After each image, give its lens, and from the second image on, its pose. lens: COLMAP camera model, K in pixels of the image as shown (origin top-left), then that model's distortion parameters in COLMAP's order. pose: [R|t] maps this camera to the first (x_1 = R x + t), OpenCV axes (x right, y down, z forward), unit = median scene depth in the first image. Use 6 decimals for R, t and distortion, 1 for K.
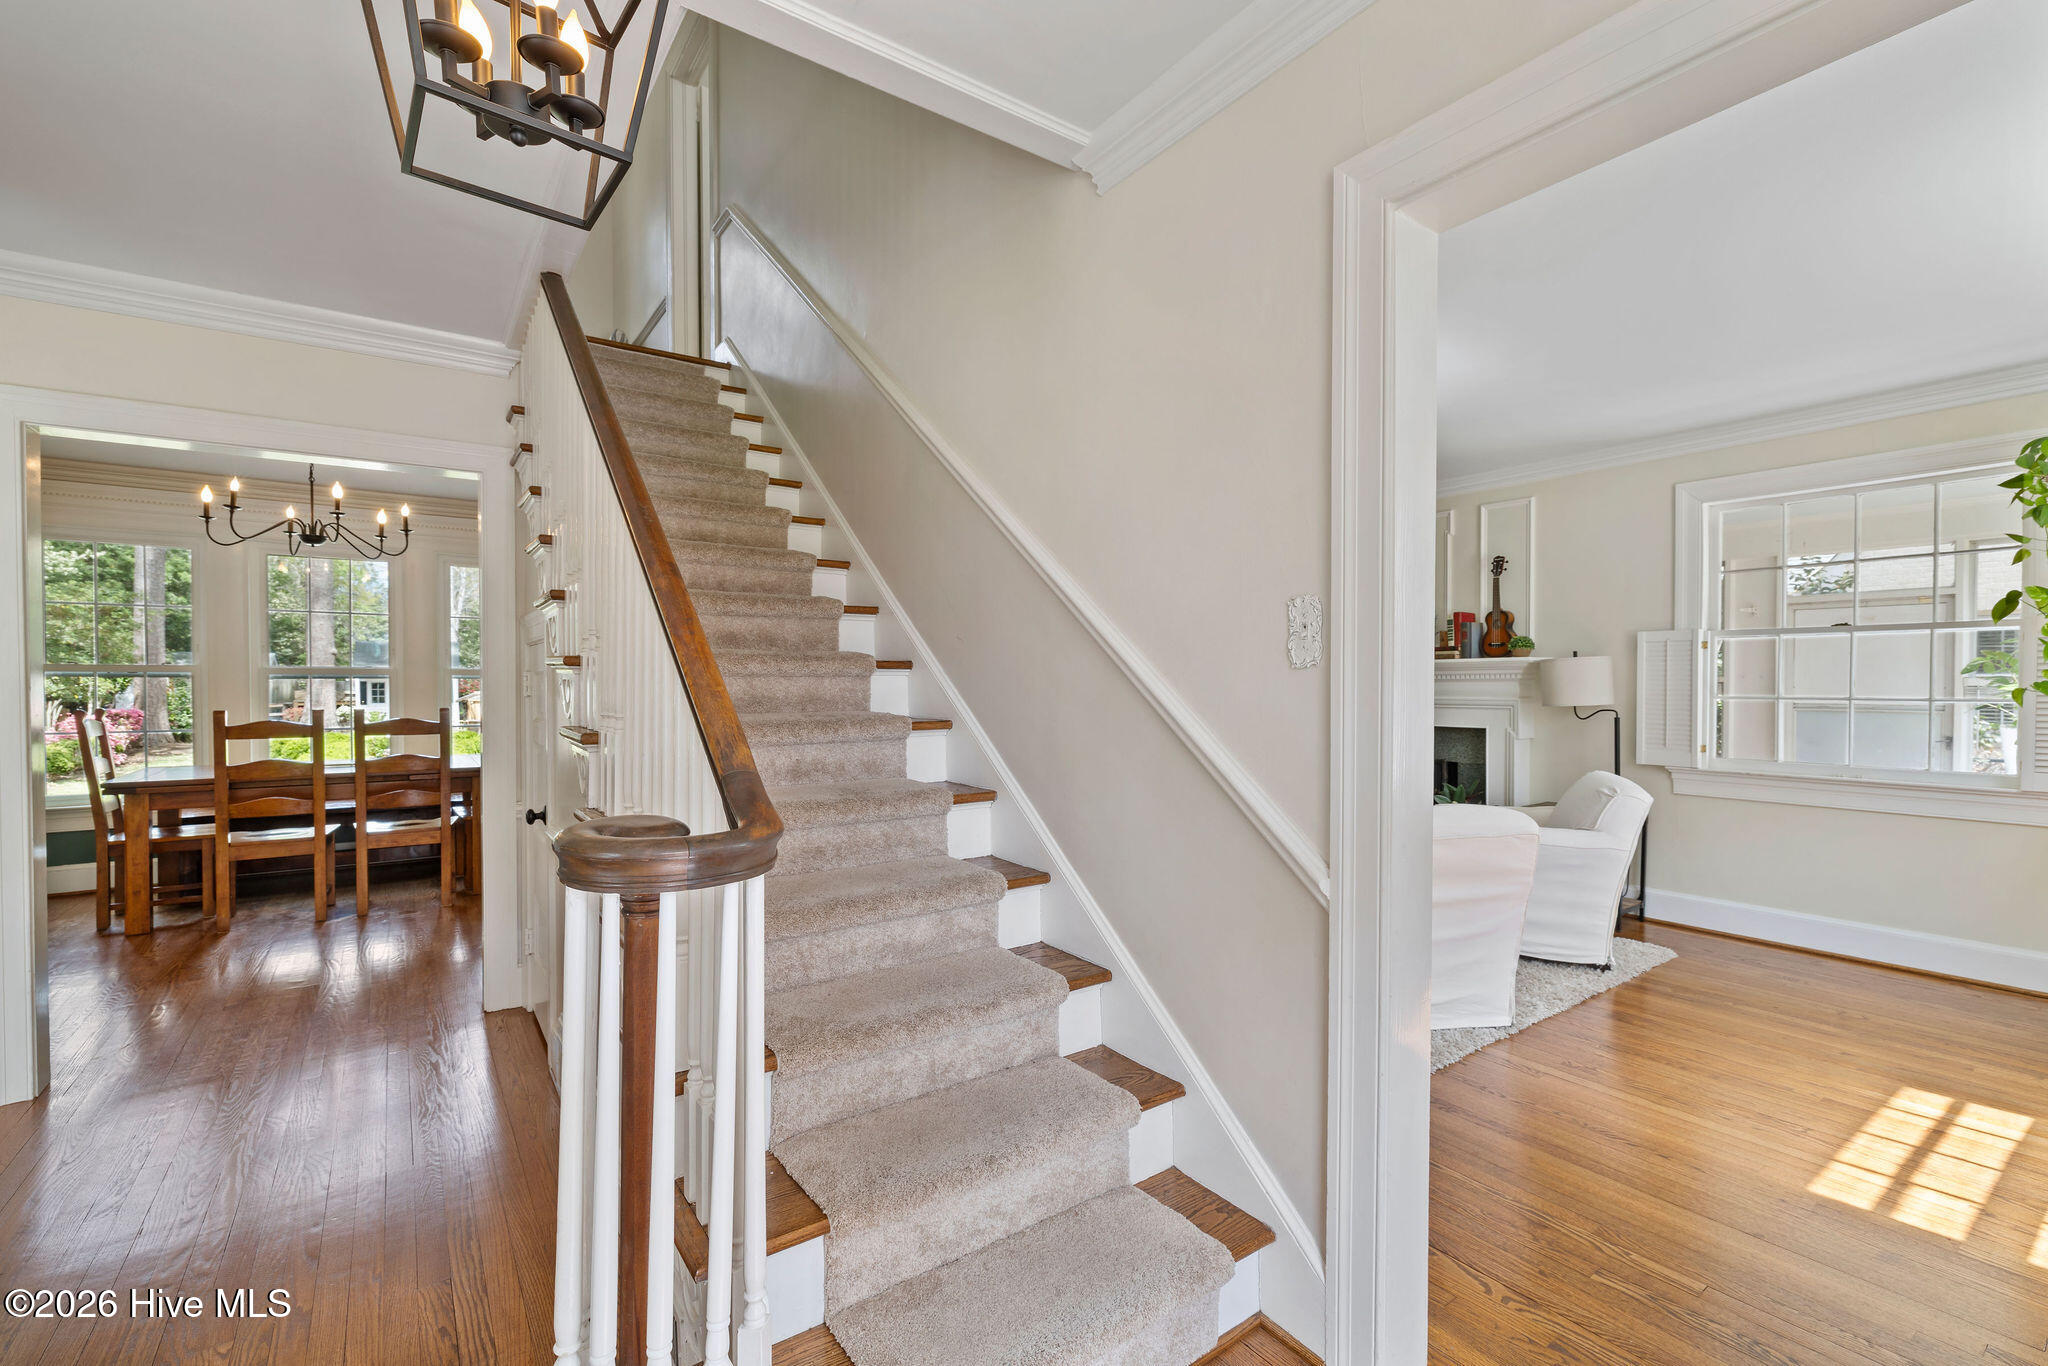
lens RADIAL K [[881.1, 0, 1023.7], [0, 881.1, 693.2], [0, 0, 1]] dist [-0.002100, 0.000765]
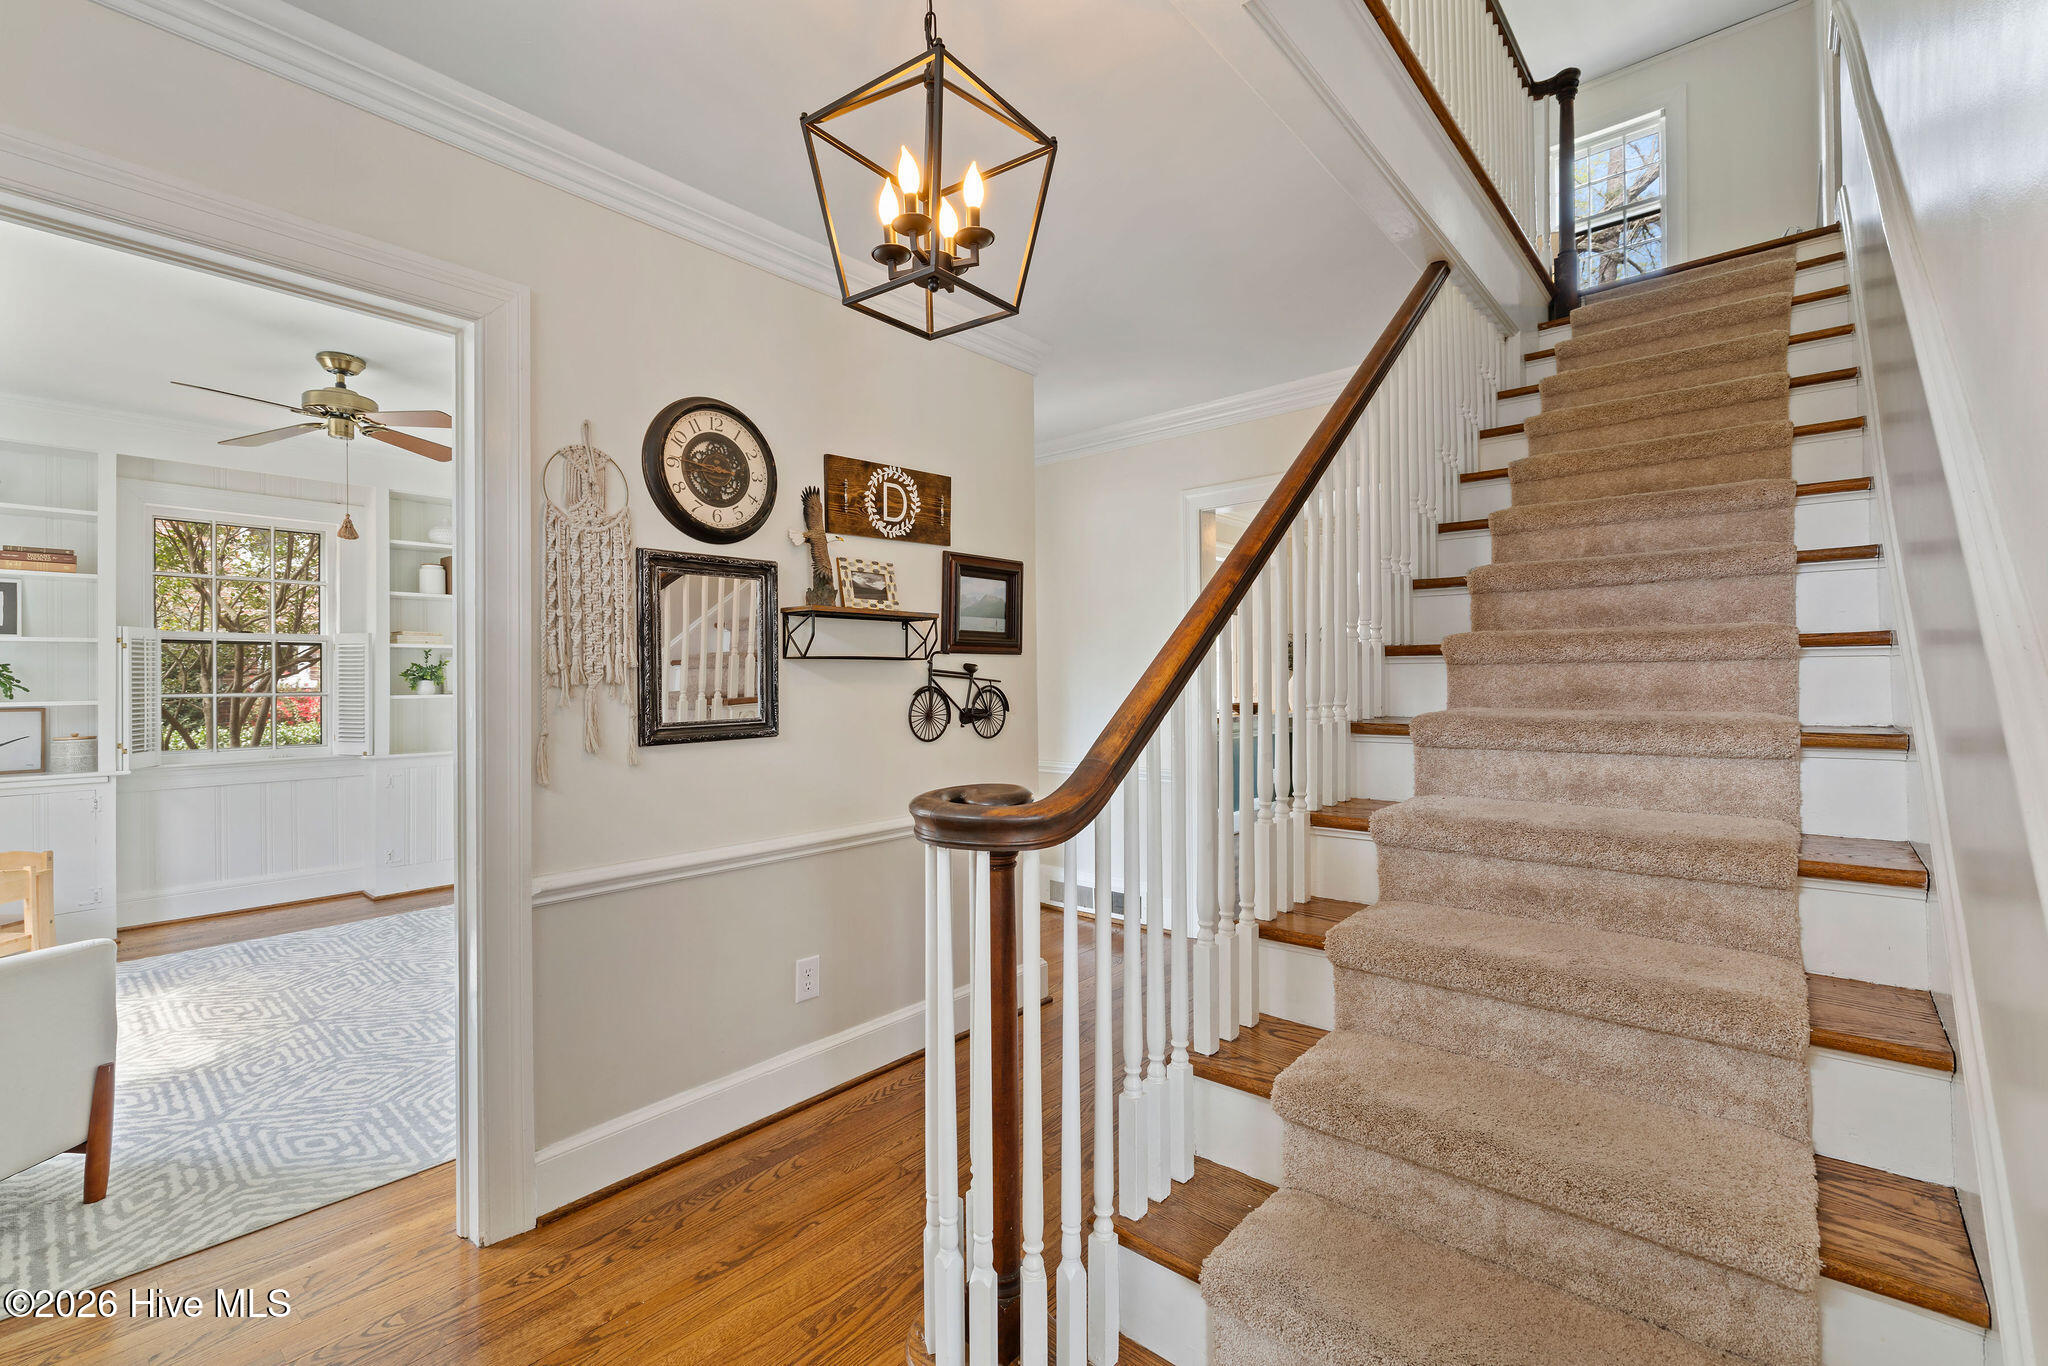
lens RADIAL K [[881.1, 0, 1023.9], [0, 881.1, 676.2], [0, 0, 1]] dist [-0.002100, 0.000765]
pose [[0.245867, -0.003330, -0.969298, 0.352971], [0.004820, 0.999986, -0.002213, -0.008628], [0.969292, -0.004127, 0.245879, 0.347334]]
